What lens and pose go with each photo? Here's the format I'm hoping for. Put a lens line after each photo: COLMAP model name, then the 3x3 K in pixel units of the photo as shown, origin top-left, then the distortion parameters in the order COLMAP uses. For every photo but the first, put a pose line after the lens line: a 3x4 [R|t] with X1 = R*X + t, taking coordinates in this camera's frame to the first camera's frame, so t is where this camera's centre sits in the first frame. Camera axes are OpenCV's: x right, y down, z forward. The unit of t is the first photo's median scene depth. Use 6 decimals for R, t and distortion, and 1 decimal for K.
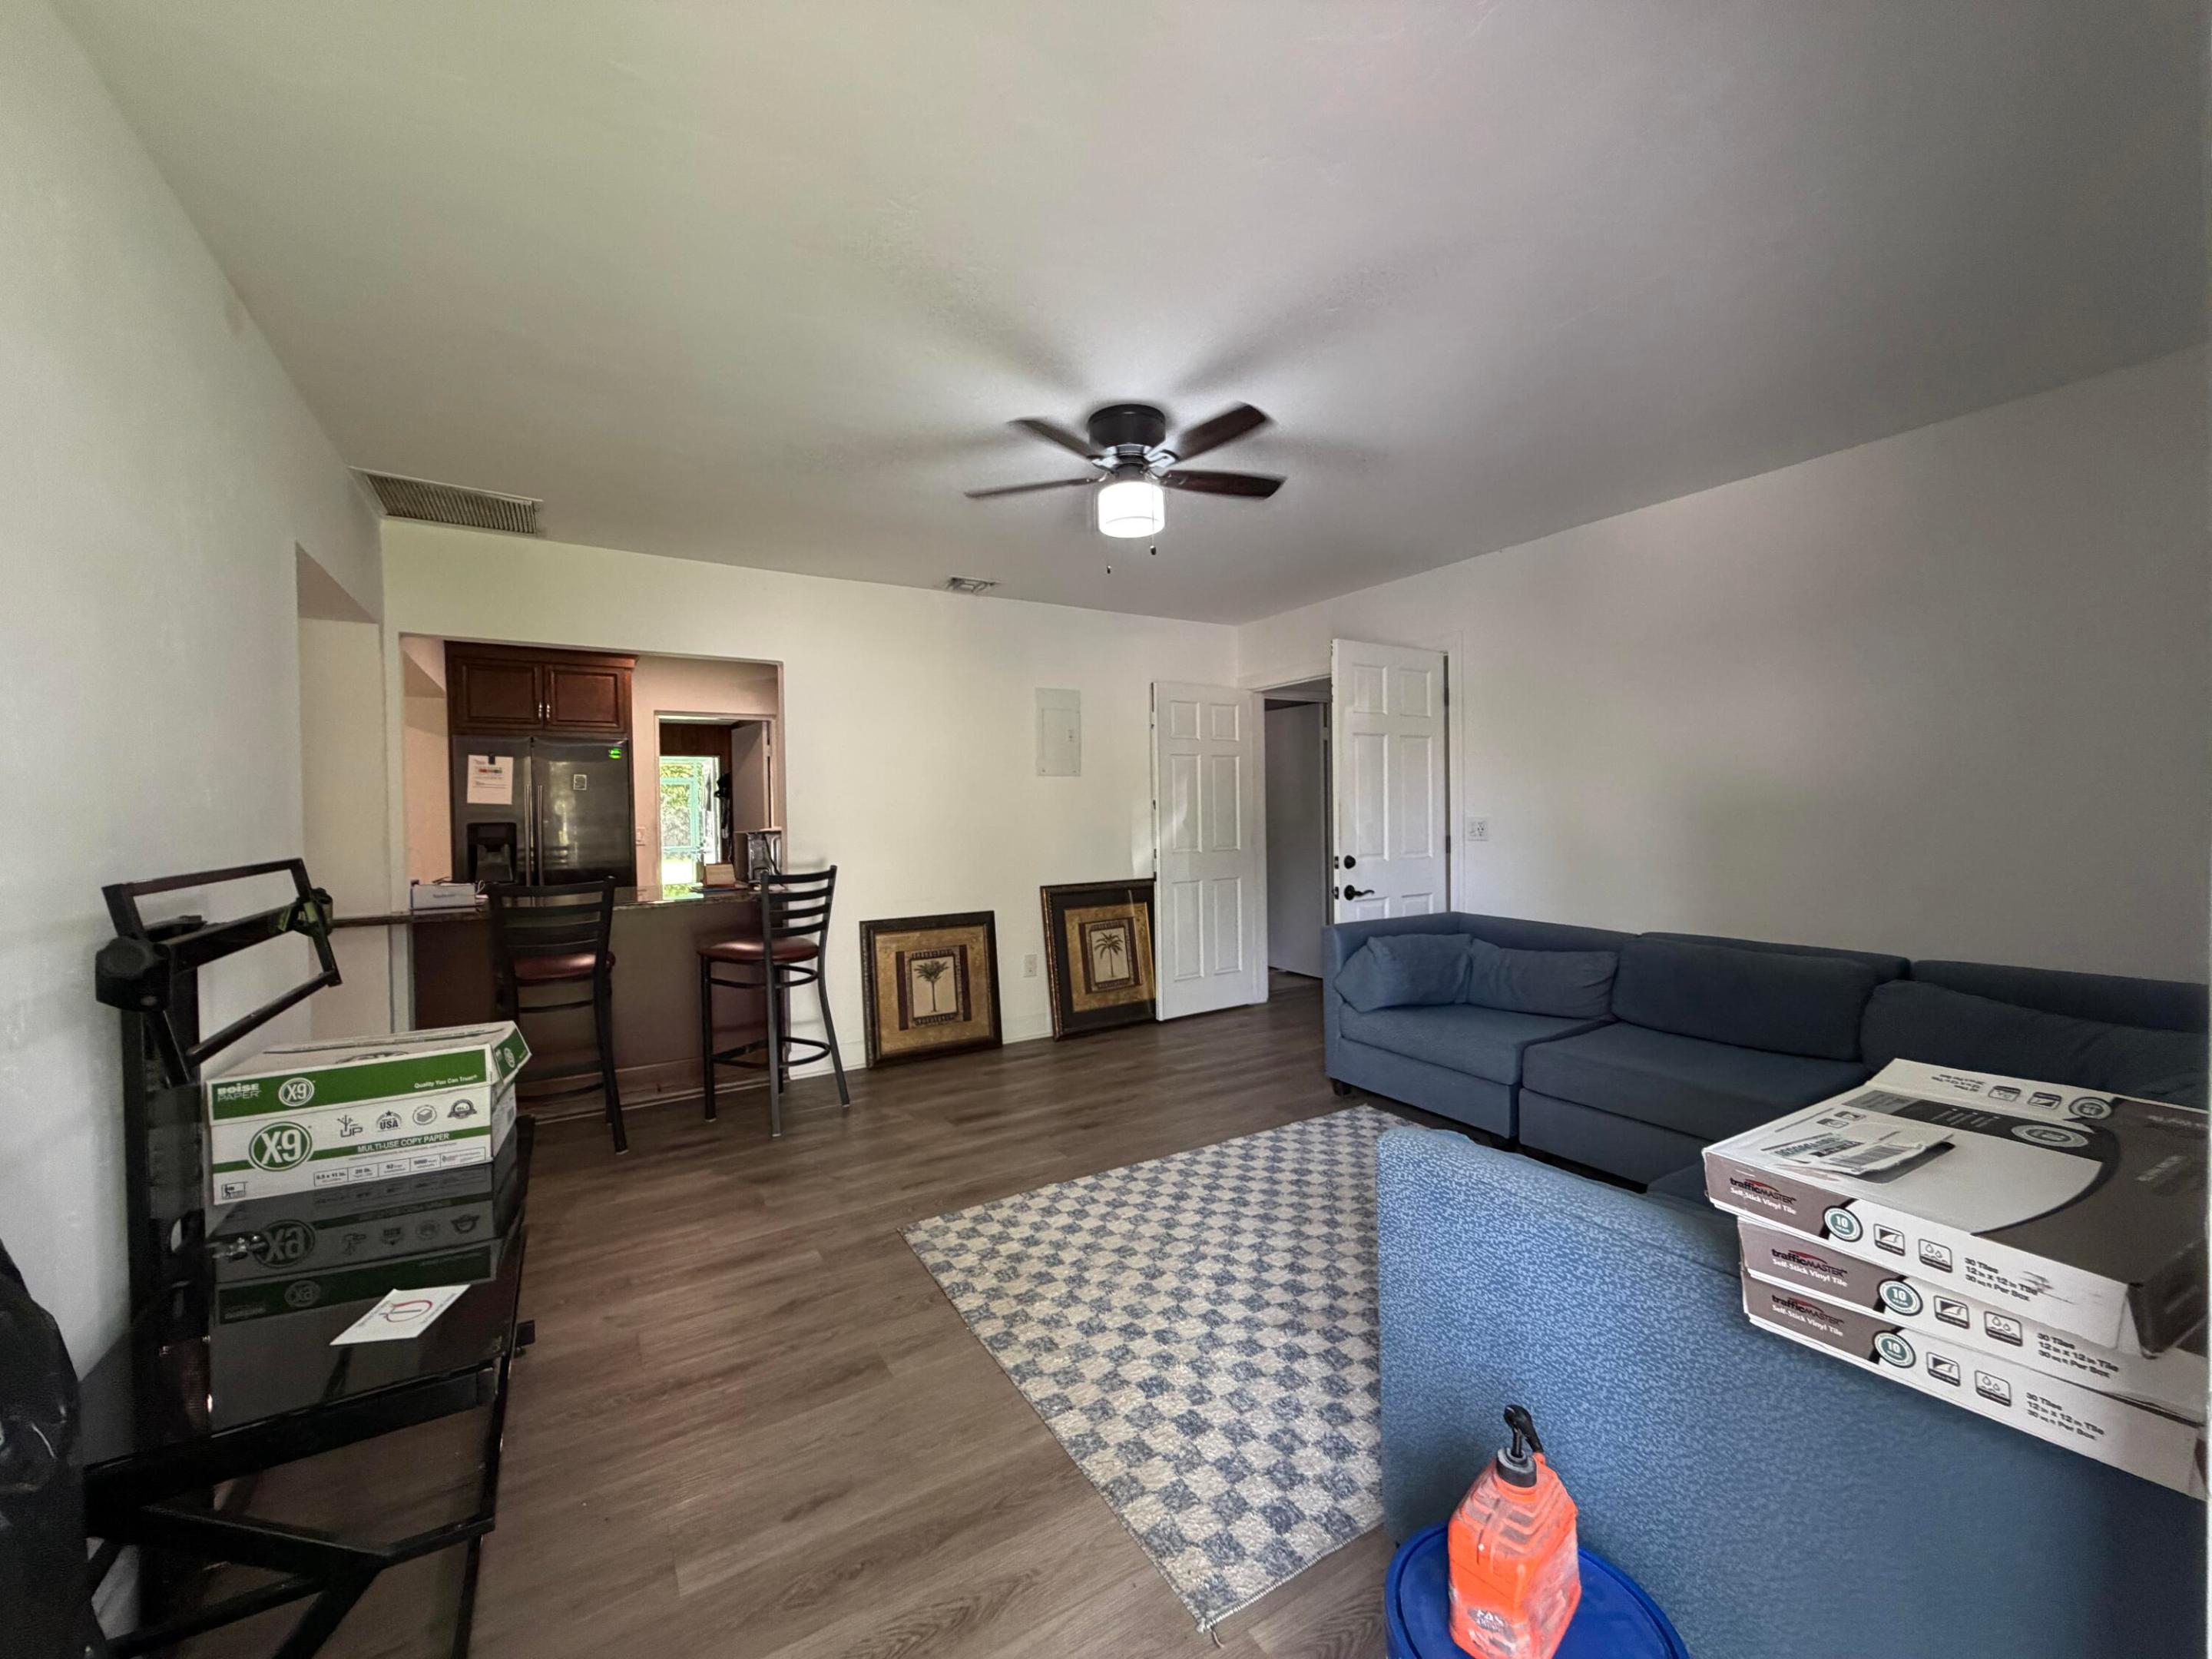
lens RADIAL K [[881.9, 0, 1088.9], [0, 881.9, 821.6], [0, 0, 1]] dist [-0.000868, 0.000447]
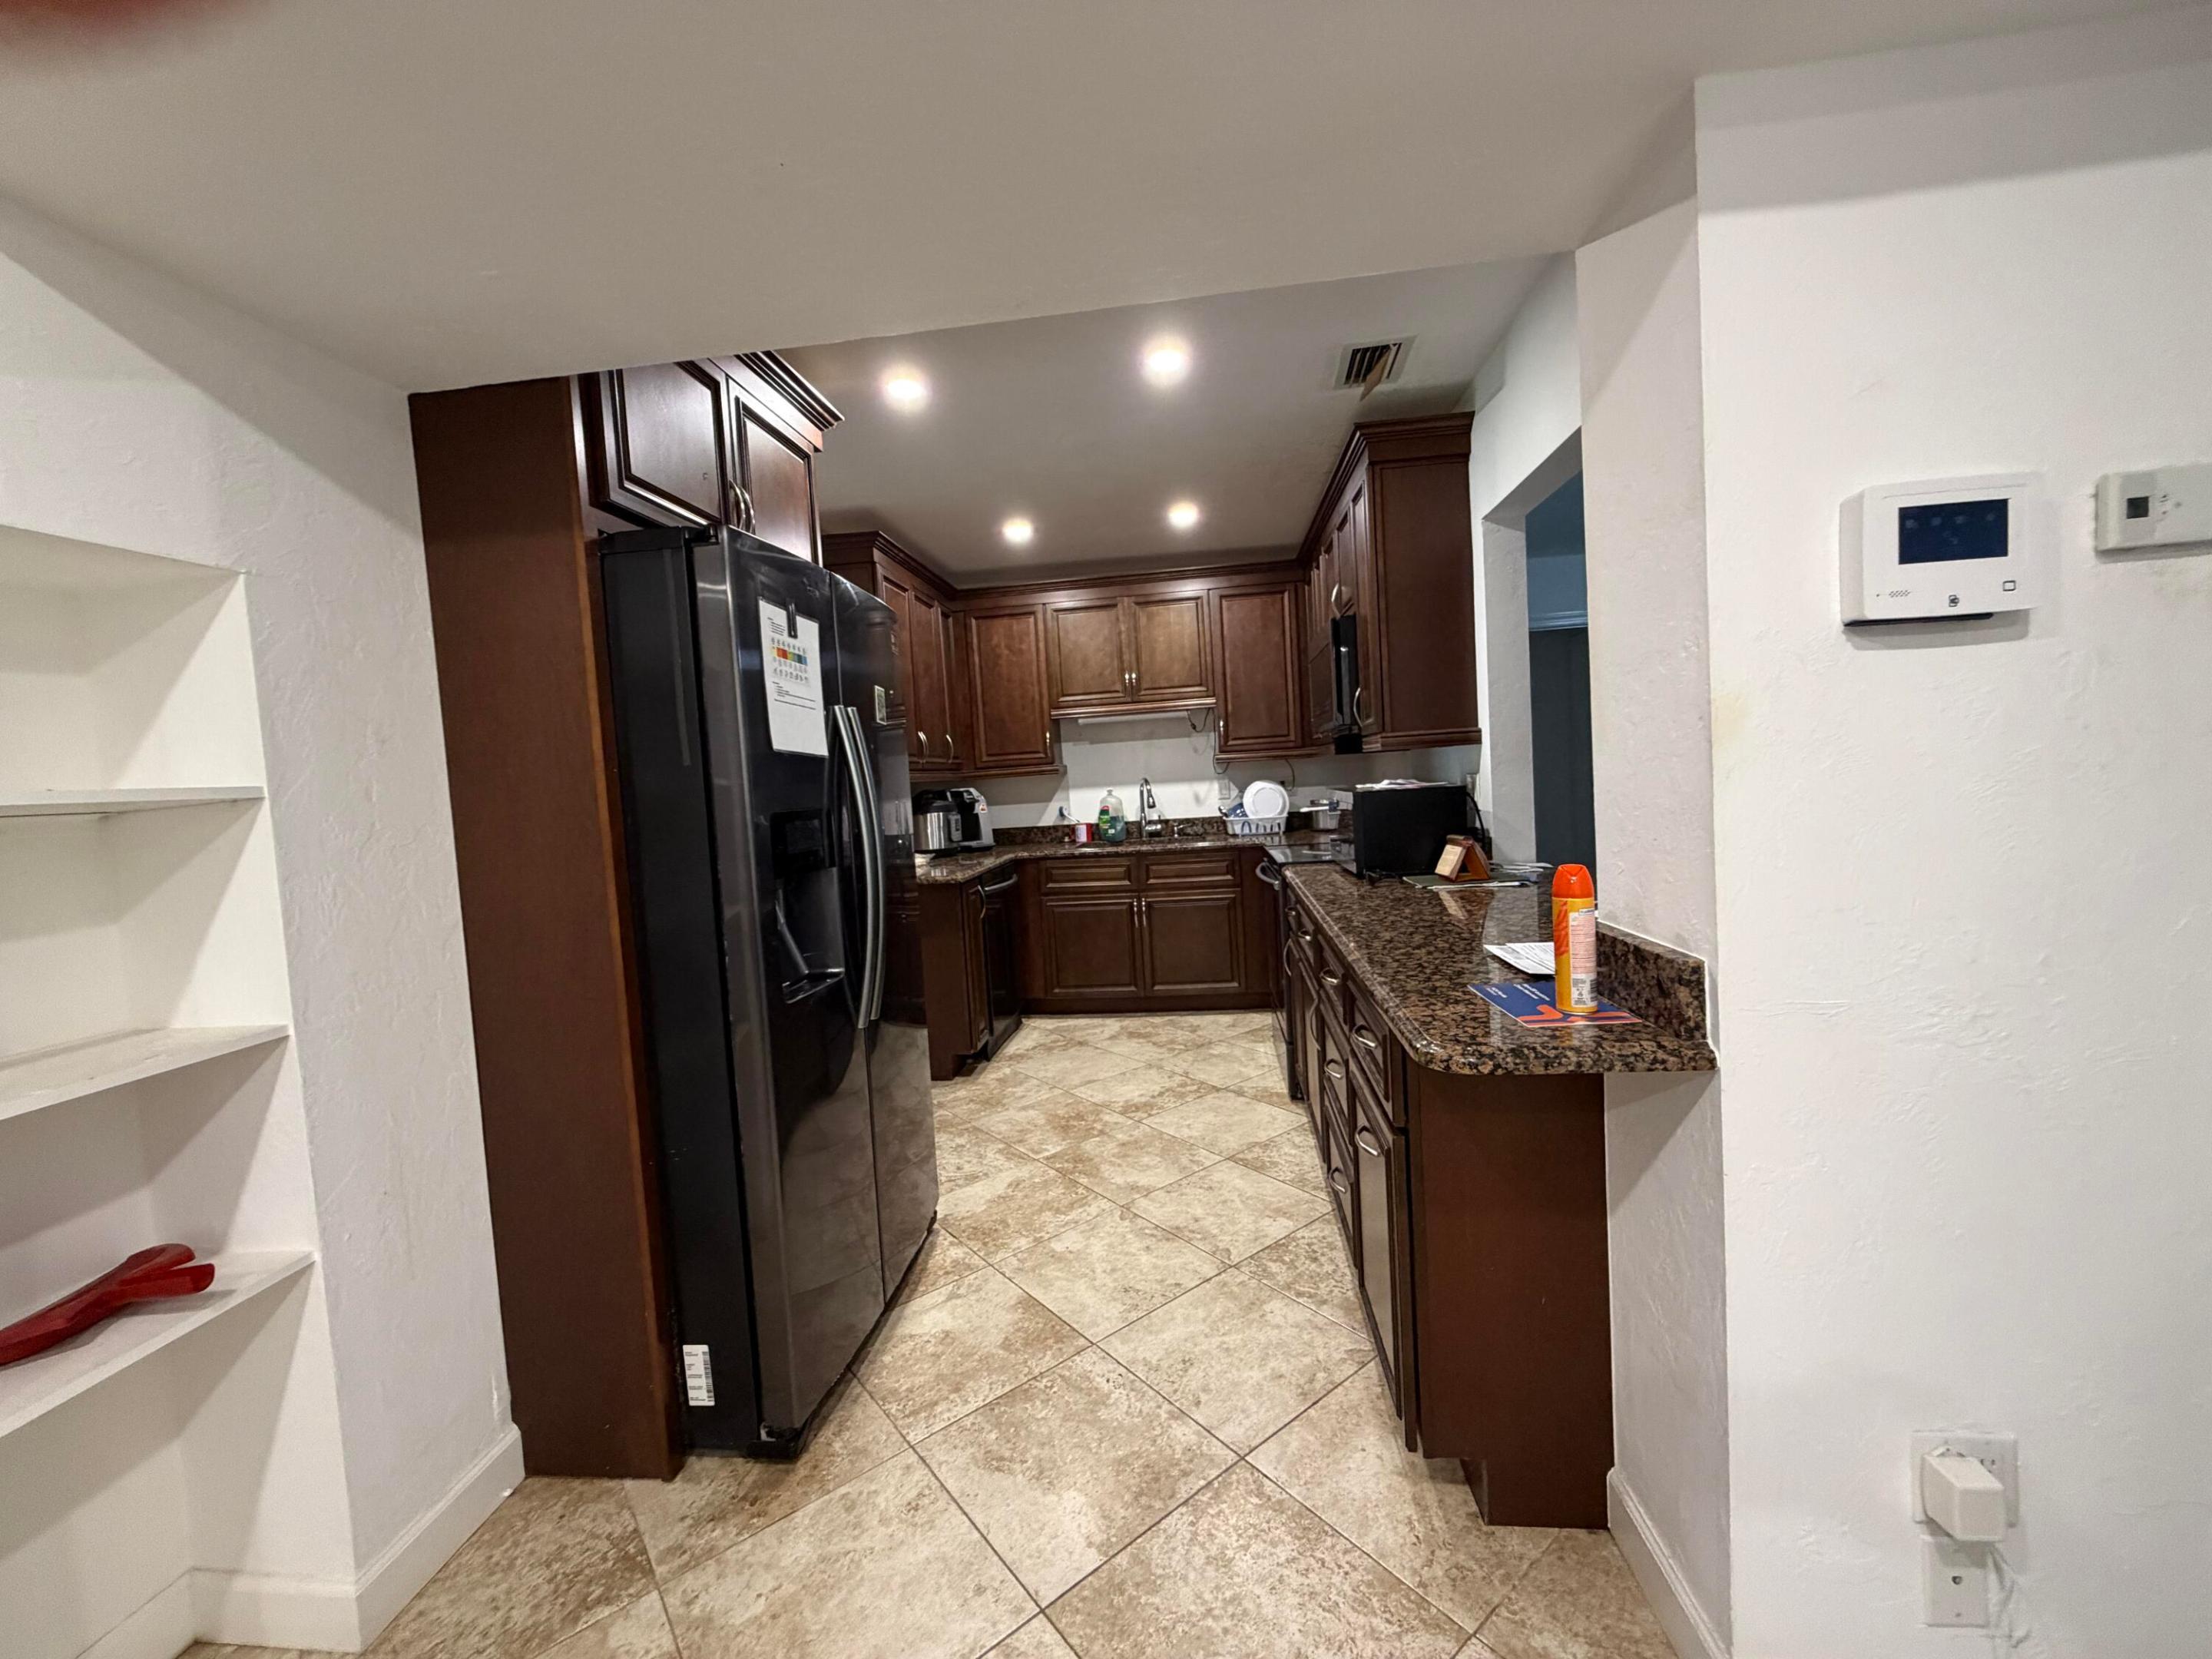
lens RADIAL K [[881.9, 0, 1101.0], [0, 881.9, 817.4], [0, 0, 1]] dist [-0.000868, 0.000447]
pose [[0.609367, -0.060043, 0.790612, -1.596705], [0.062248, 0.997674, 0.027790, 0.003124], [-0.790441, 0.032280, 0.611687, 1.279710]]
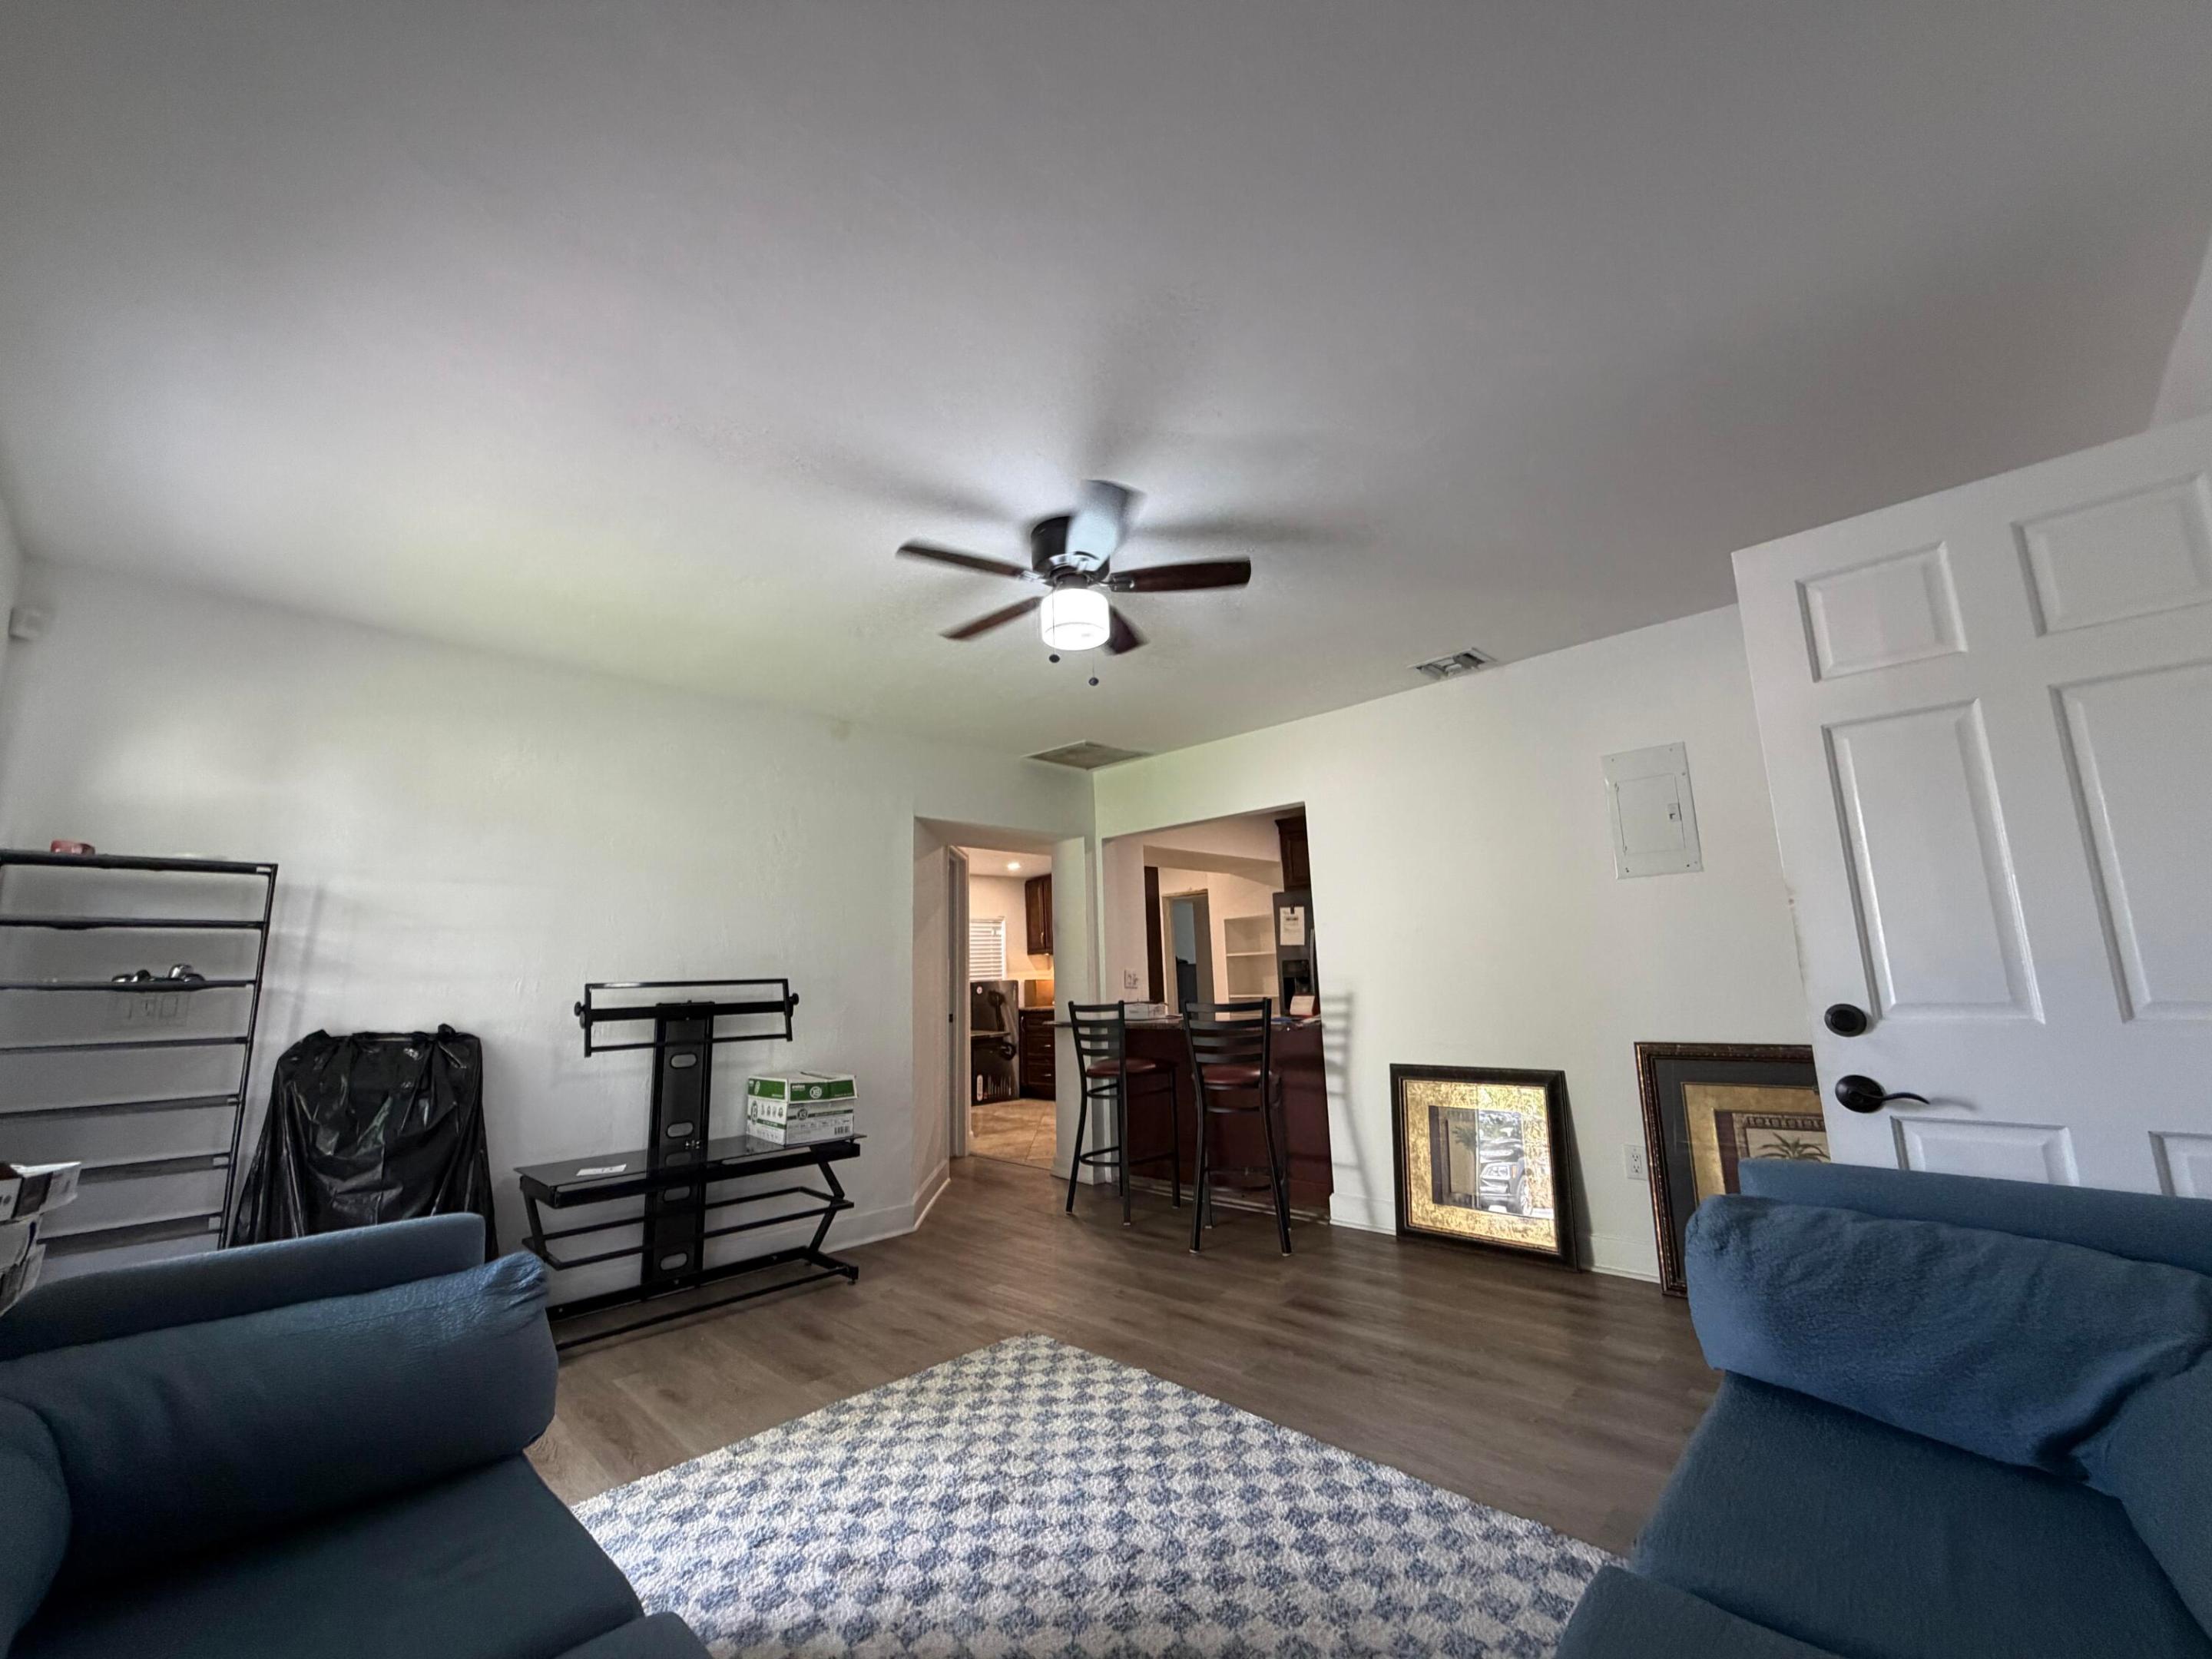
lens RADIAL K [[881.9, 0, 1110.9], [0, 881.9, 830.9], [0, 0, 1]] dist [-0.000868, 0.000447]
pose [[0.257791, -0.154884, -0.953706, 0.890248], [0.015917, 0.987615, -0.156089, 0.021640], [0.966070, 0.025058, 0.257063, 0.757985]]
